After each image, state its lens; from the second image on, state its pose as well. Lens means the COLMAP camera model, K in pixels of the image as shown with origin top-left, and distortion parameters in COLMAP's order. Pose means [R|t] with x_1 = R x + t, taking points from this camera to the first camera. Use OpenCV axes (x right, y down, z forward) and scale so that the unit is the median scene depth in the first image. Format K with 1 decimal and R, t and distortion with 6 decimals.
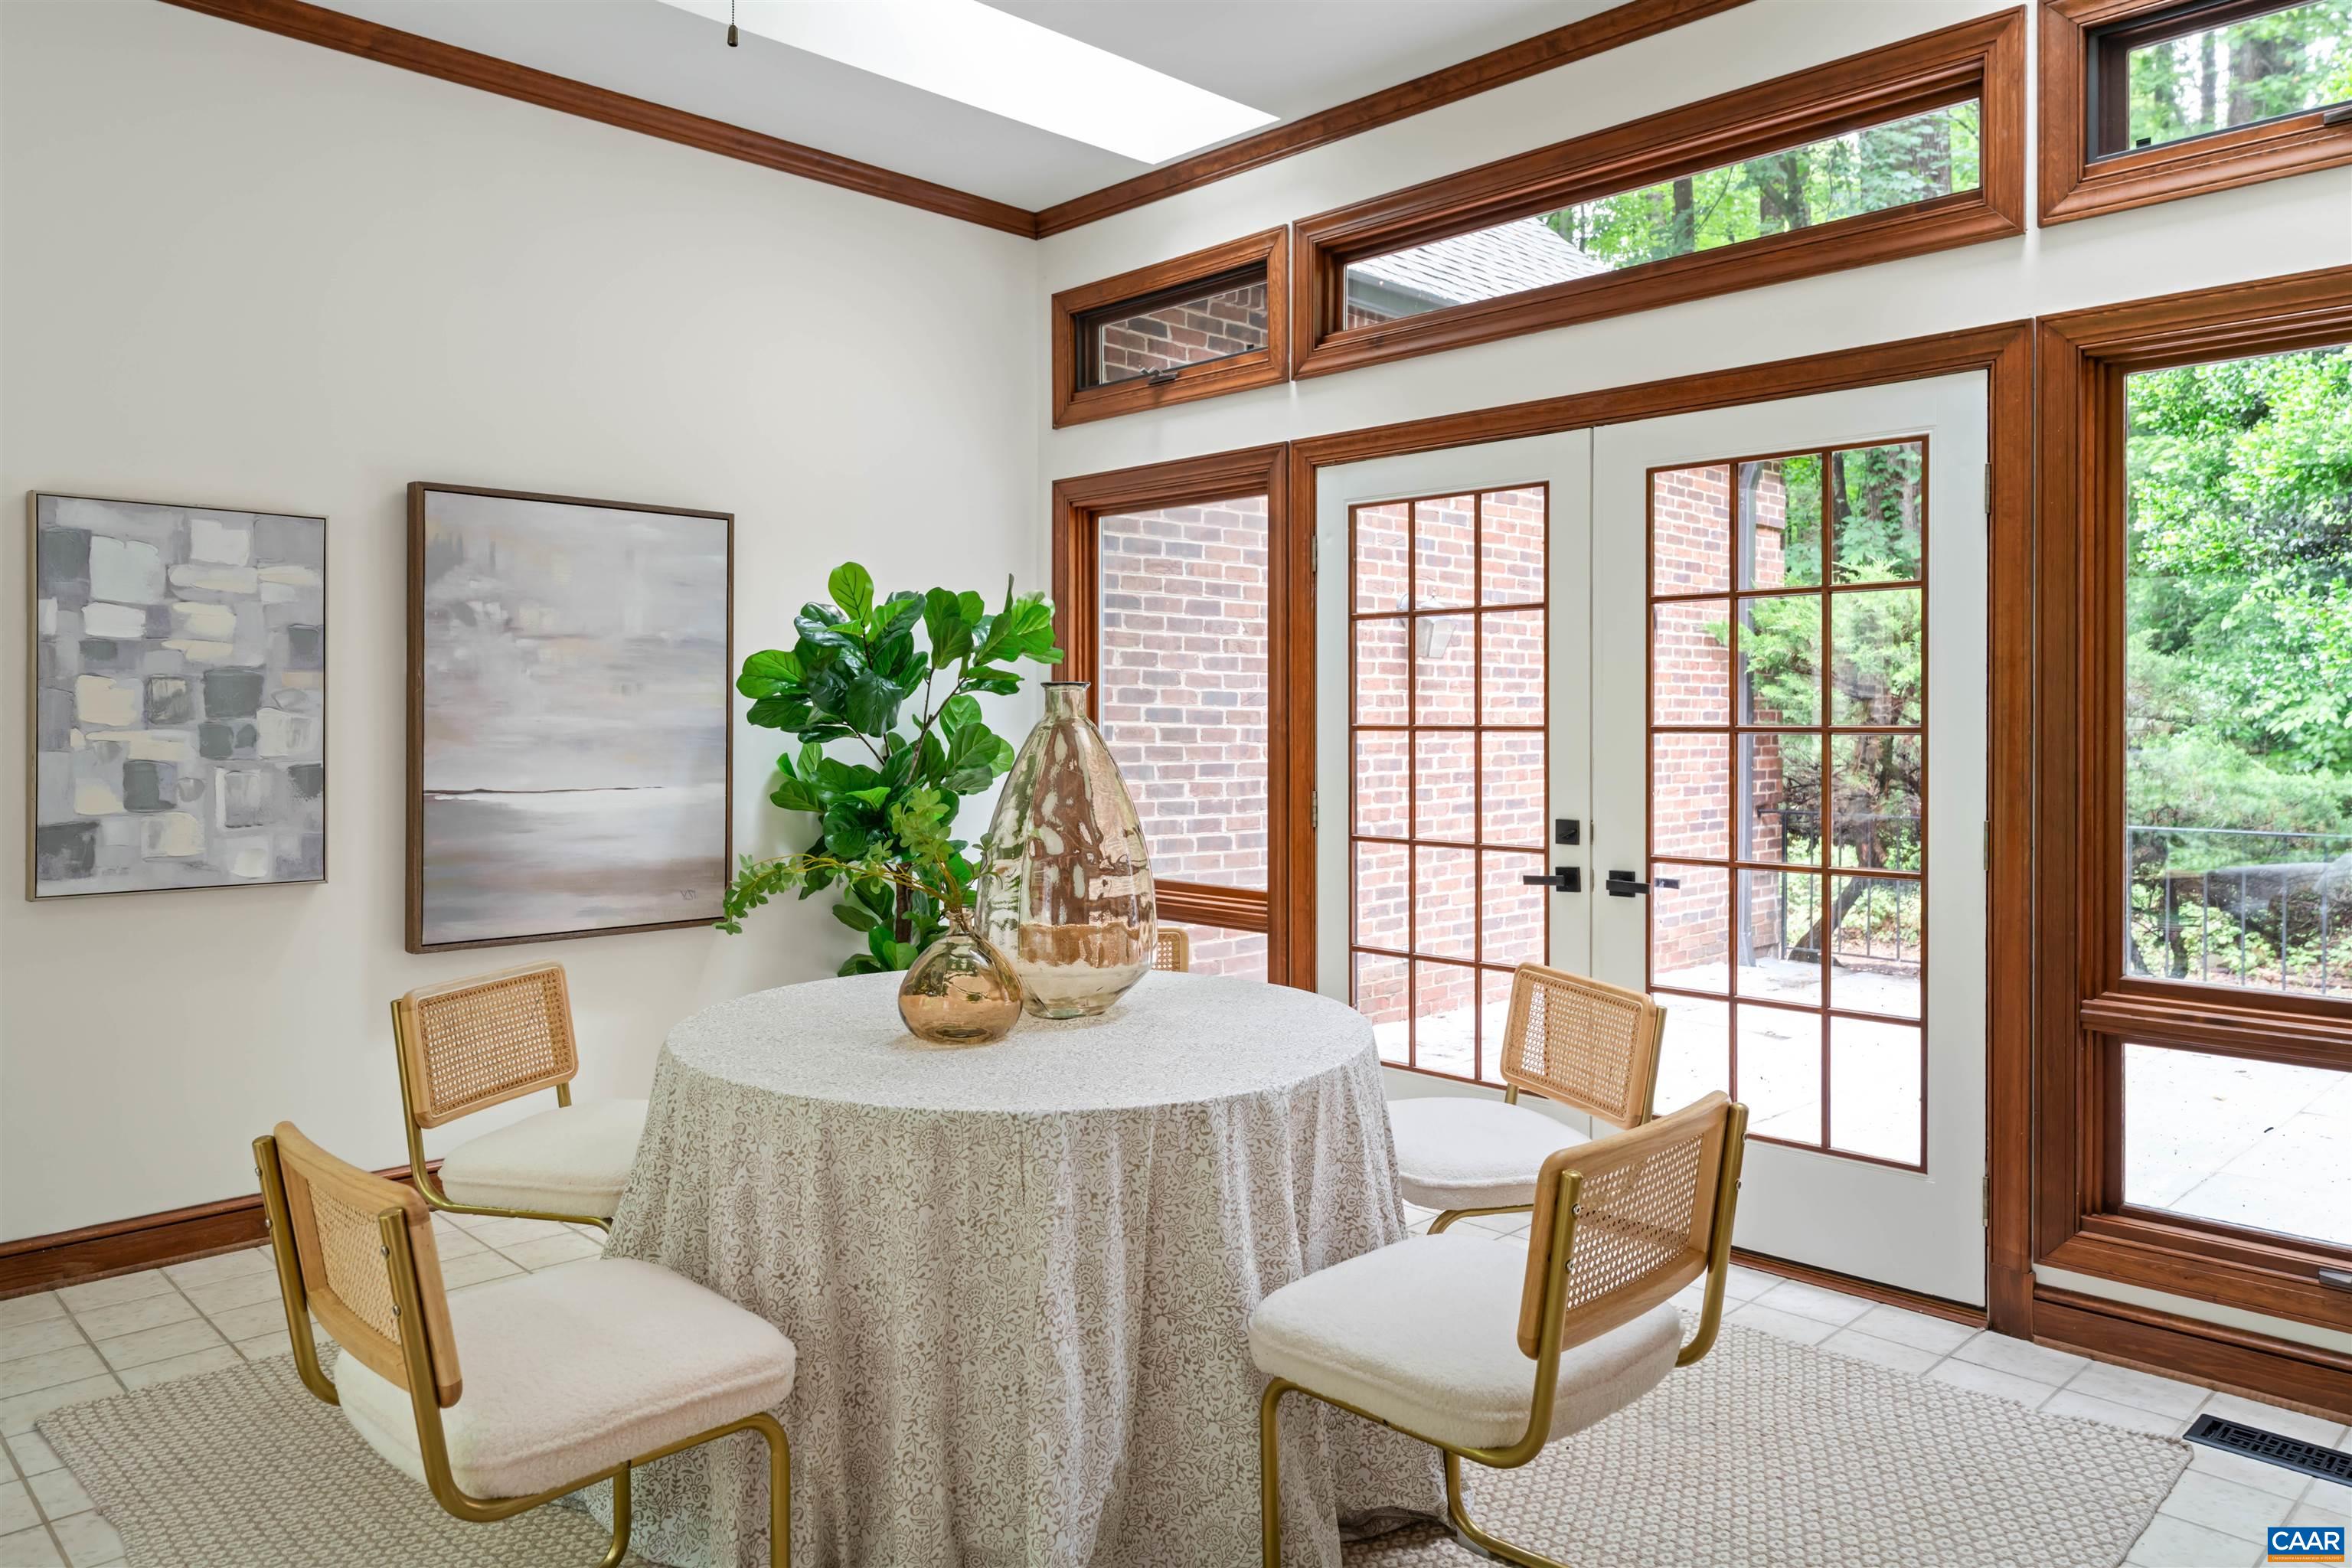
lens RADIAL K [[1593.3, 0, 1134.9], [0, 1593.3, 717.2], [0, 0, 1]] dist [0.000522, 0.003328]
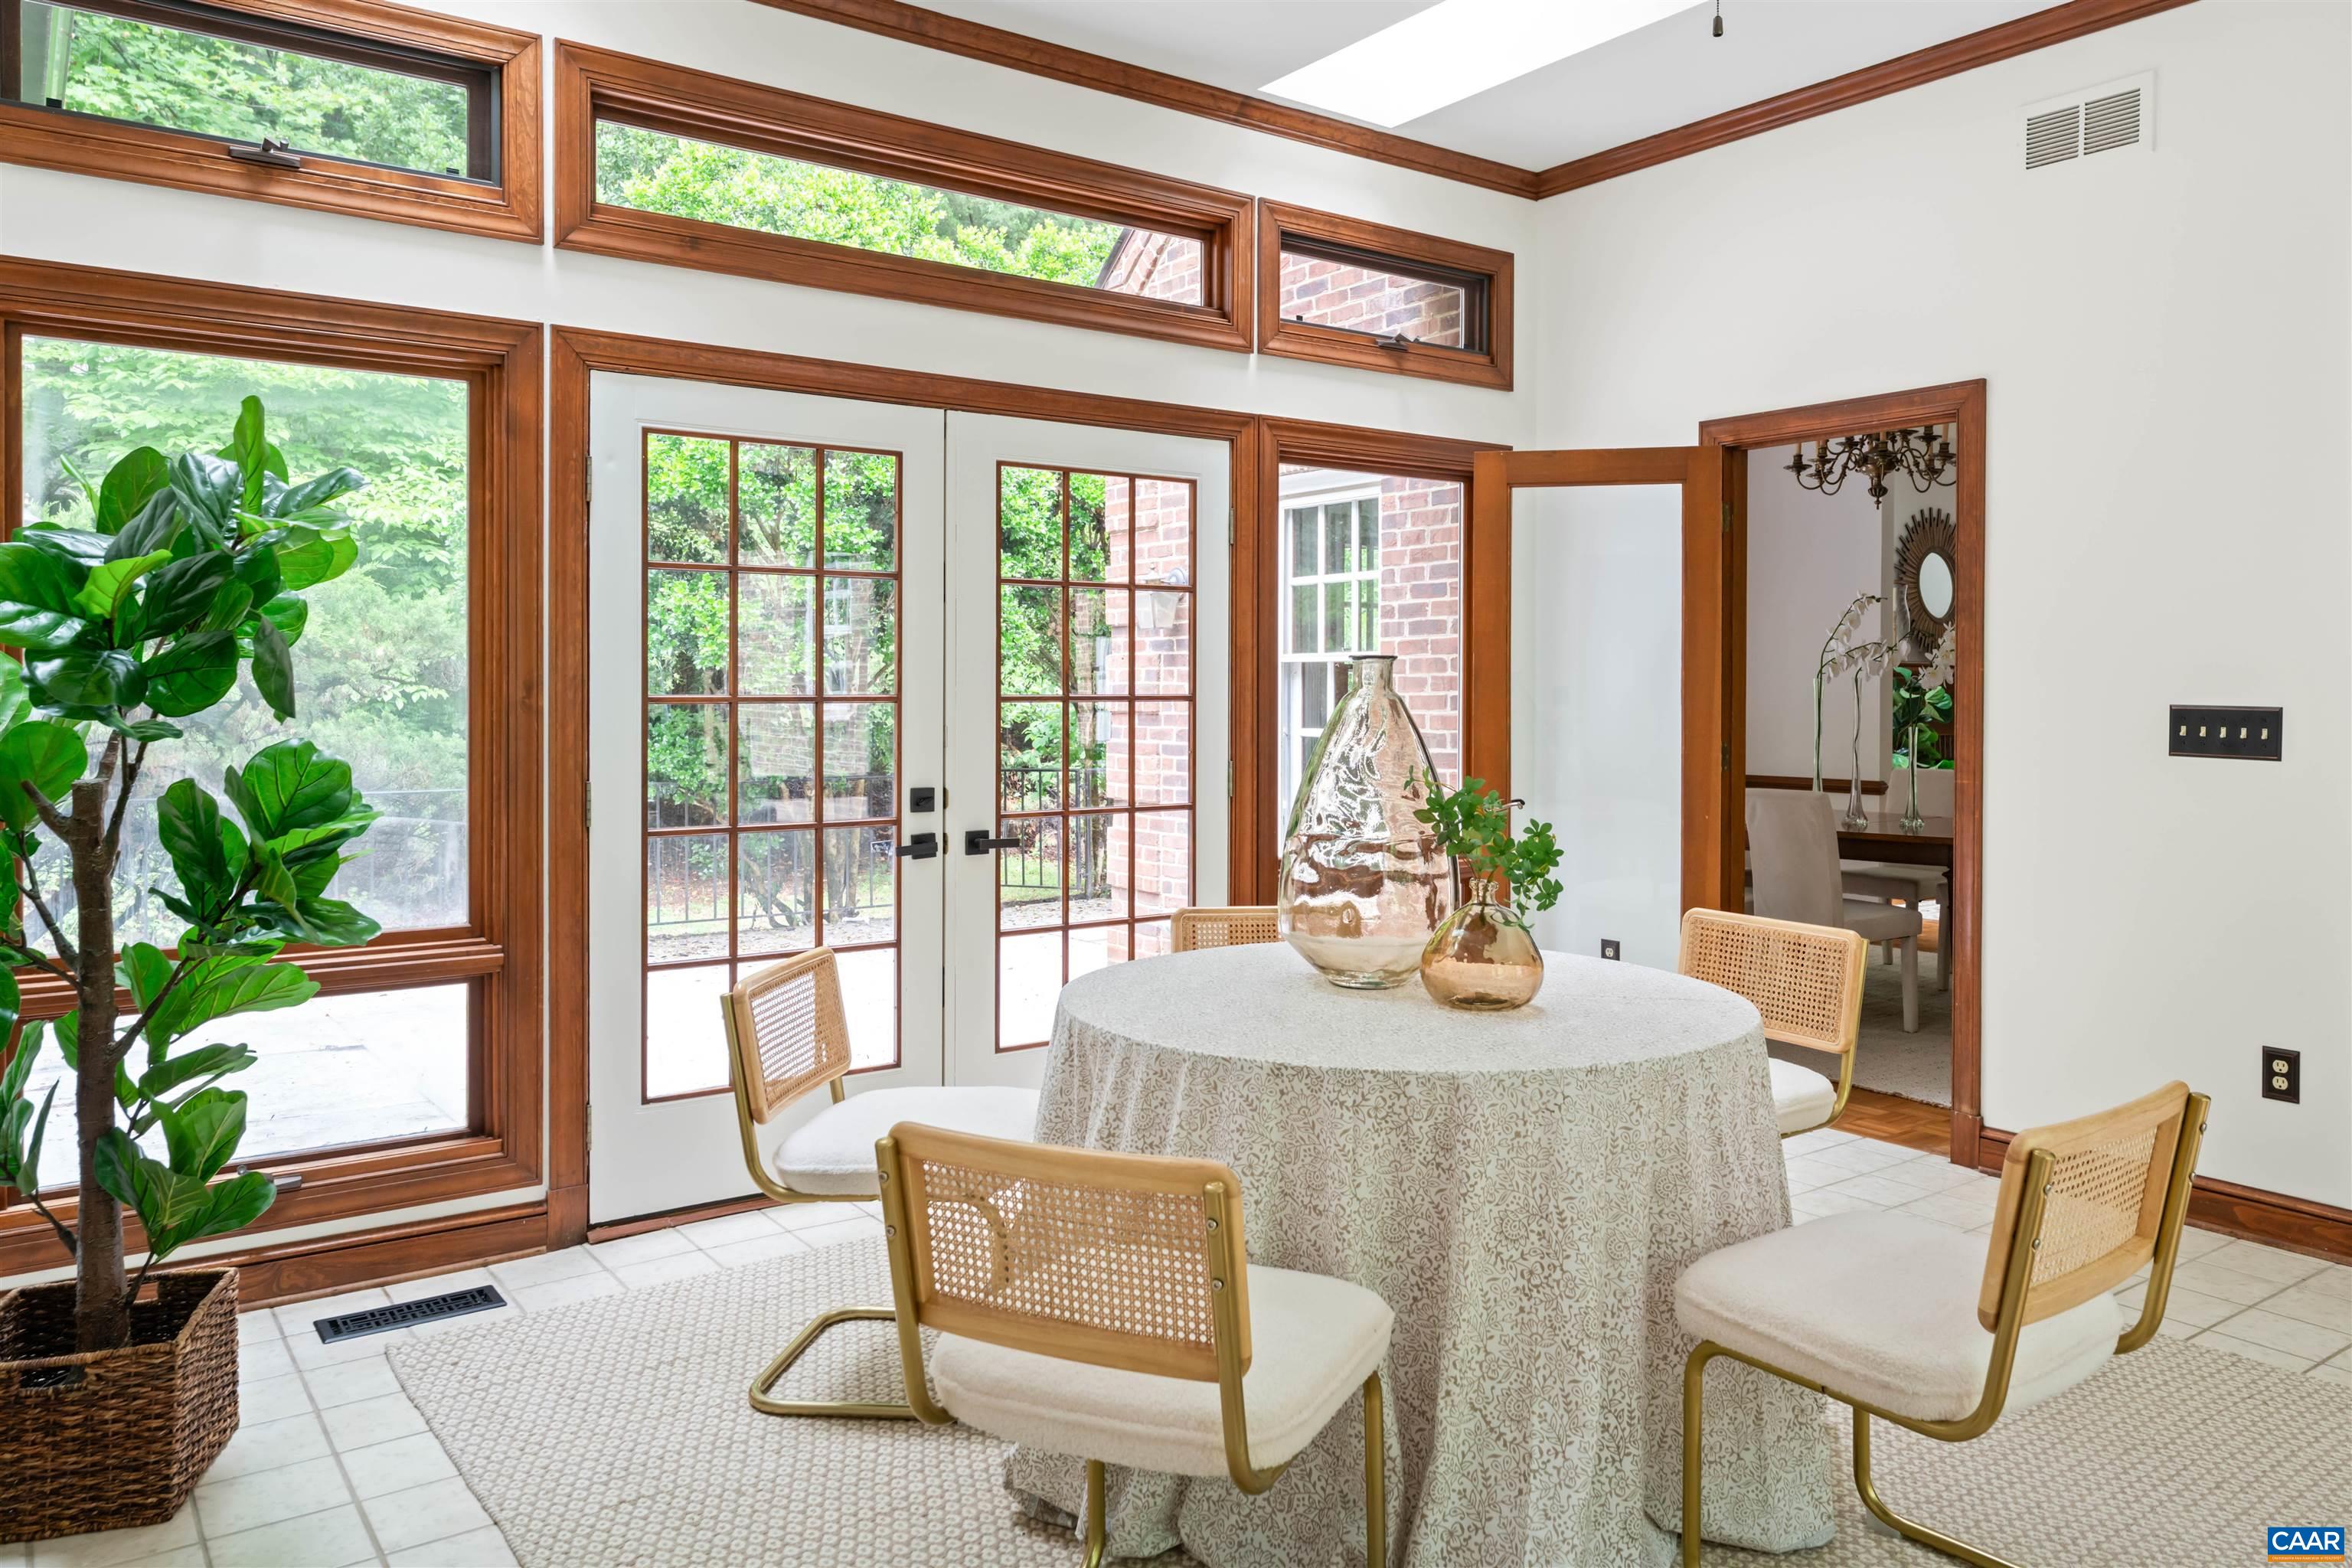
lens RADIAL K [[1585.0, 0, 1023.6], [0, 1585.0, 706.2], [0, 0, 1]] dist [-0.005345, -0.000491]
pose [[0.184065, -0.010500, 0.982858, -0.747241], [-0.002232, 0.999936, 0.011100, 0.000582], [-0.982912, -0.004237, 0.184030, 0.781992]]
